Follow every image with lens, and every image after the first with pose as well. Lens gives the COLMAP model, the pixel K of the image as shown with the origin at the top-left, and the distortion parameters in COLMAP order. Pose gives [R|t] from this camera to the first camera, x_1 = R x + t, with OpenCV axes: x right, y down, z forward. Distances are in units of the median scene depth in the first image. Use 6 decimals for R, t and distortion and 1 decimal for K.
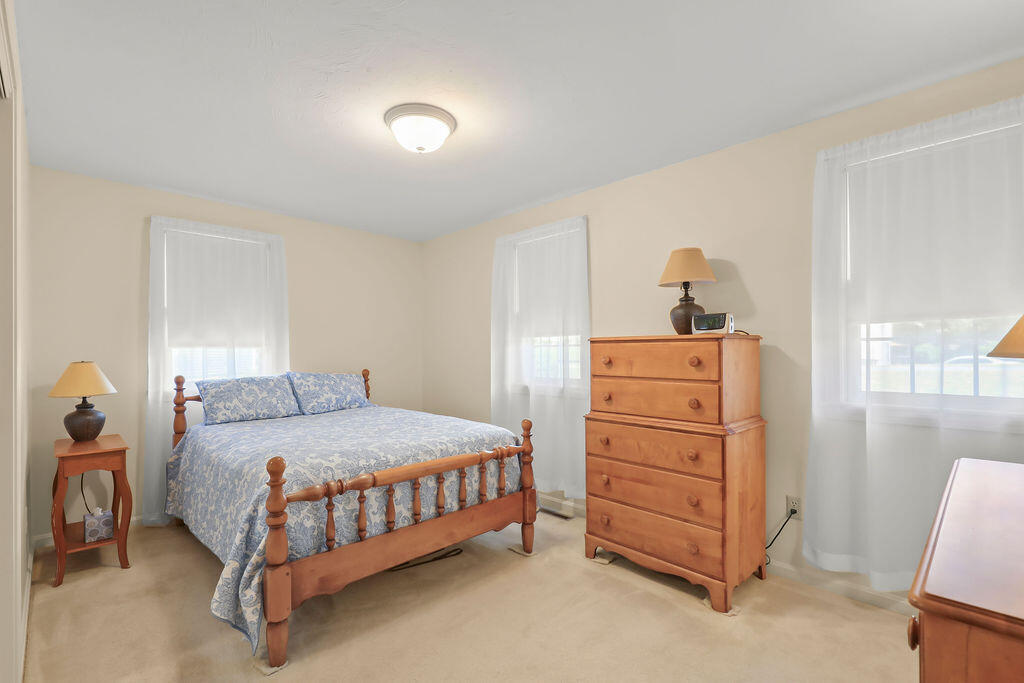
lens RADIAL K [[460.9, 0, 513.1], [0, 460.9, 350.3], [0, 0, 1]] dist [-0.000465, -0.000082]
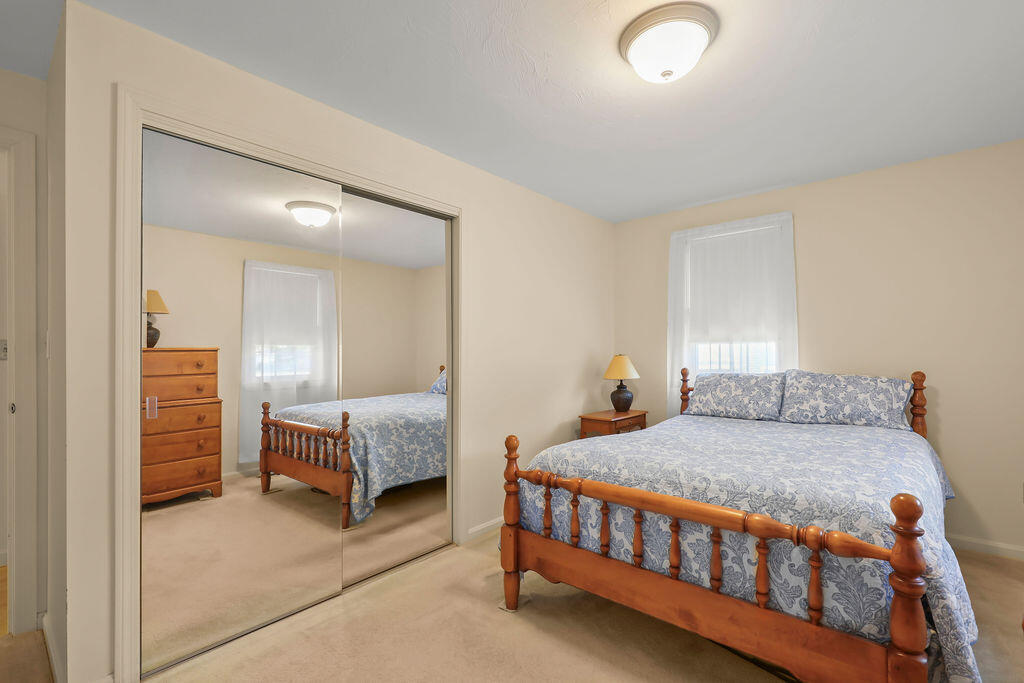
lens RADIAL K [[460.9, 0, 513.1], [0, 460.9, 350.3], [0, 0, 1]] dist [-0.000465, -0.000082]
pose [[0.085464, 0.003119, -0.996336, 0.411422], [0.009364, 0.999948, 0.003934, 0.003597], [0.996297, -0.009666, 0.085431, 0.545268]]
